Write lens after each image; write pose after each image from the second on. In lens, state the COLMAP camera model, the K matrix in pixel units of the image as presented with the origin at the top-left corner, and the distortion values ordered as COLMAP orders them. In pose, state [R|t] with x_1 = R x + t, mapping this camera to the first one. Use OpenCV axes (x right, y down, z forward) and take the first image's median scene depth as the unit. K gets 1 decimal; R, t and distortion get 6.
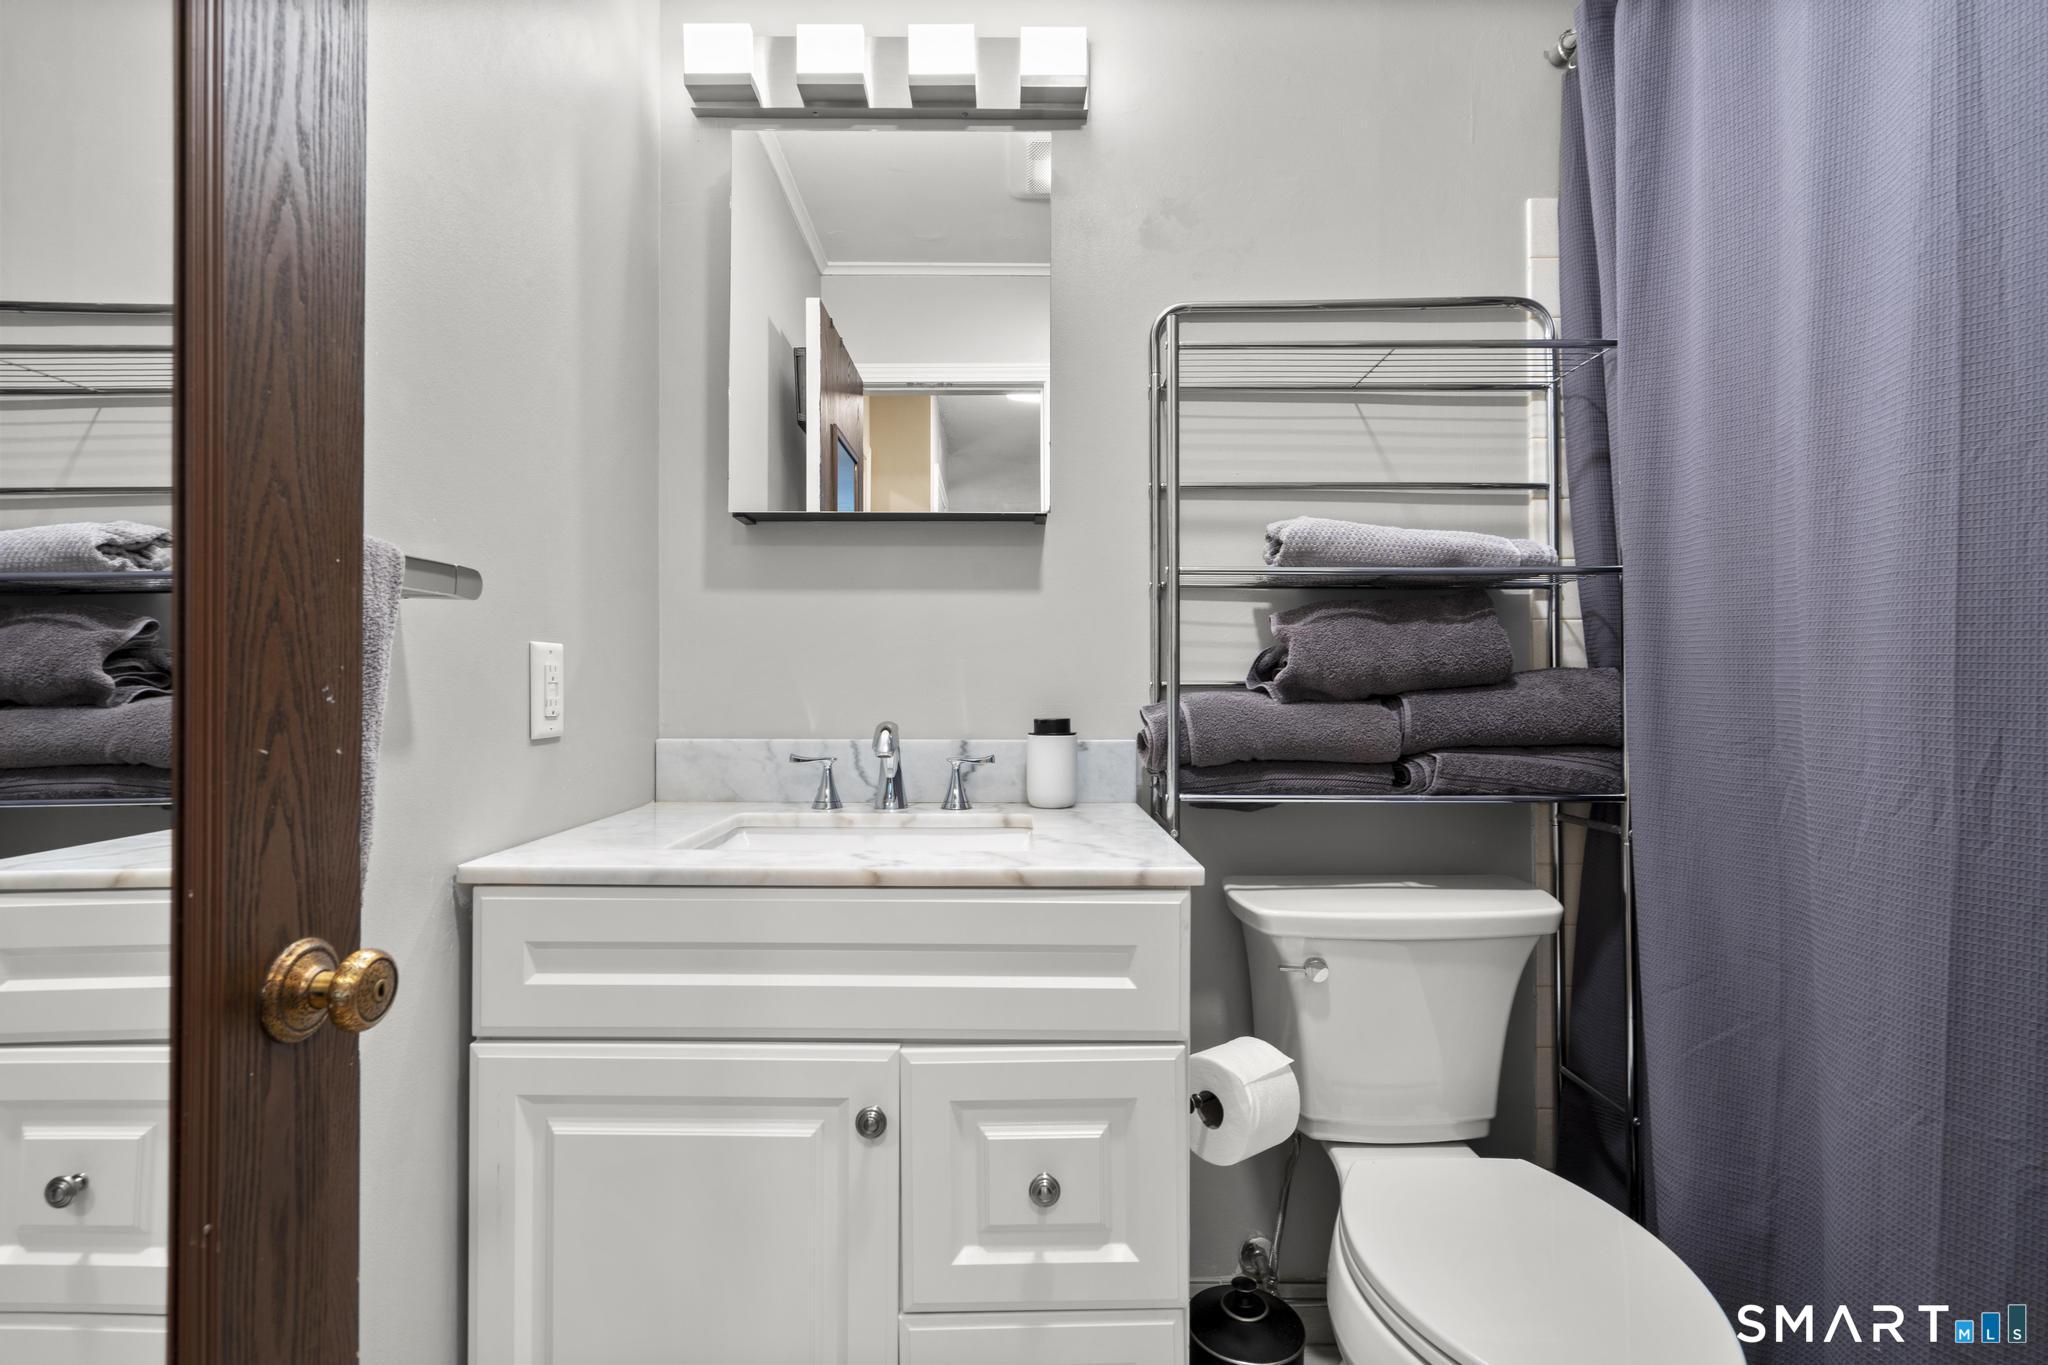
lens RADIAL K [[921.4, 0, 1021.7], [0, 921.4, 686.8], [0, 0, 1]] dist [-0.012329, 0.002848]
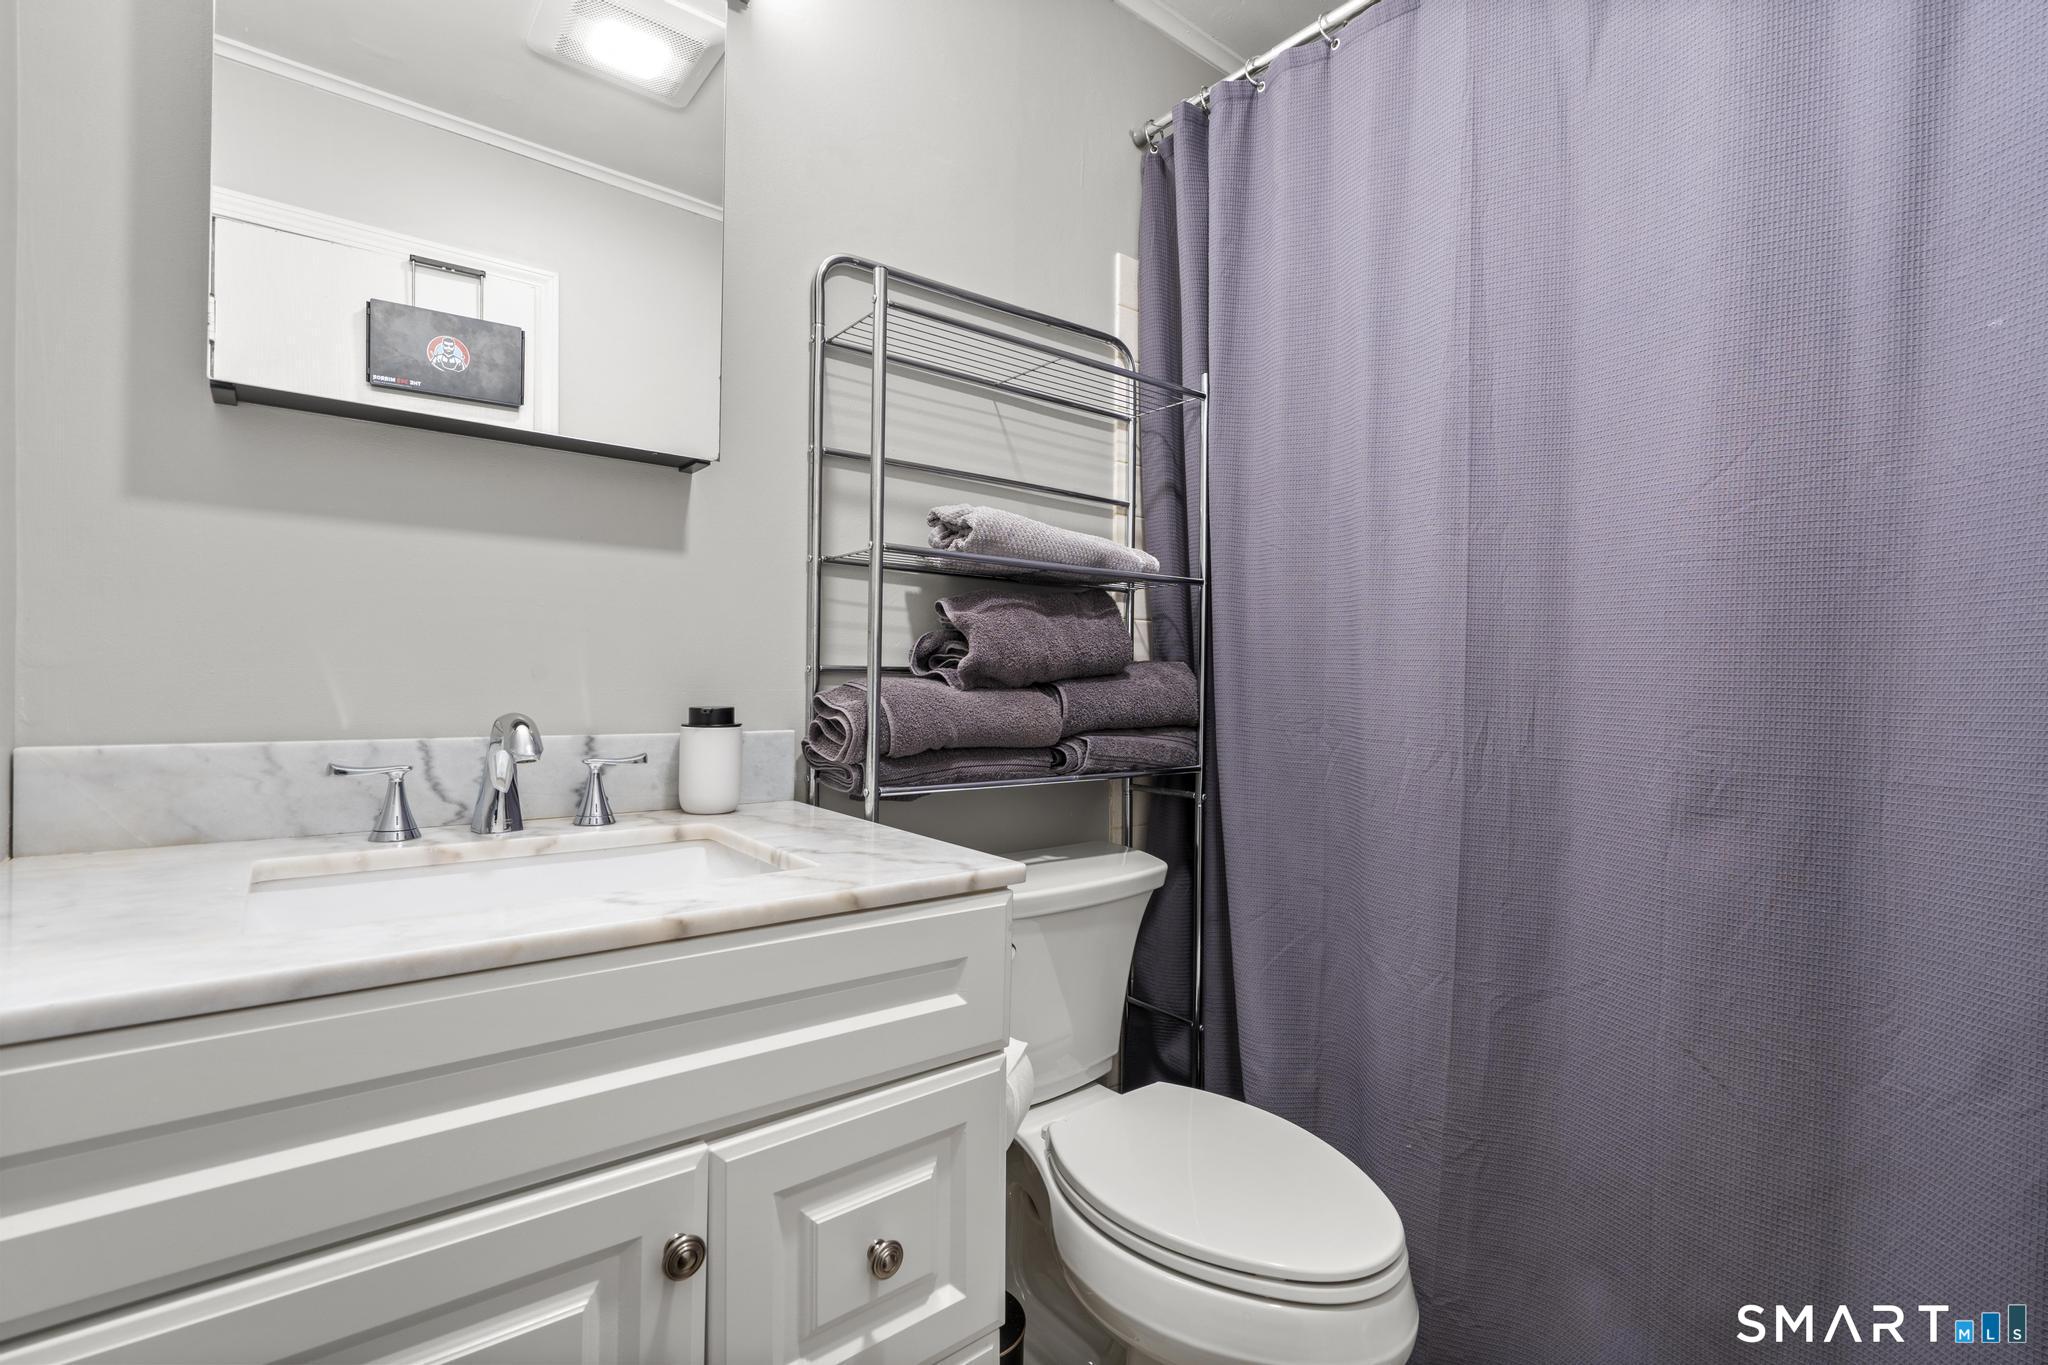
lens RADIAL K [[921.4, 0, 1024.1], [0, 921.4, 685.5], [0, 0, 1]] dist [-0.012329, 0.002848]
pose [[0.778548, 0.006576, 0.627551, -0.288589], [-0.018328, 0.999757, 0.012262, -0.000759], [-0.627318, -0.021048, 0.778479, 0.181682]]
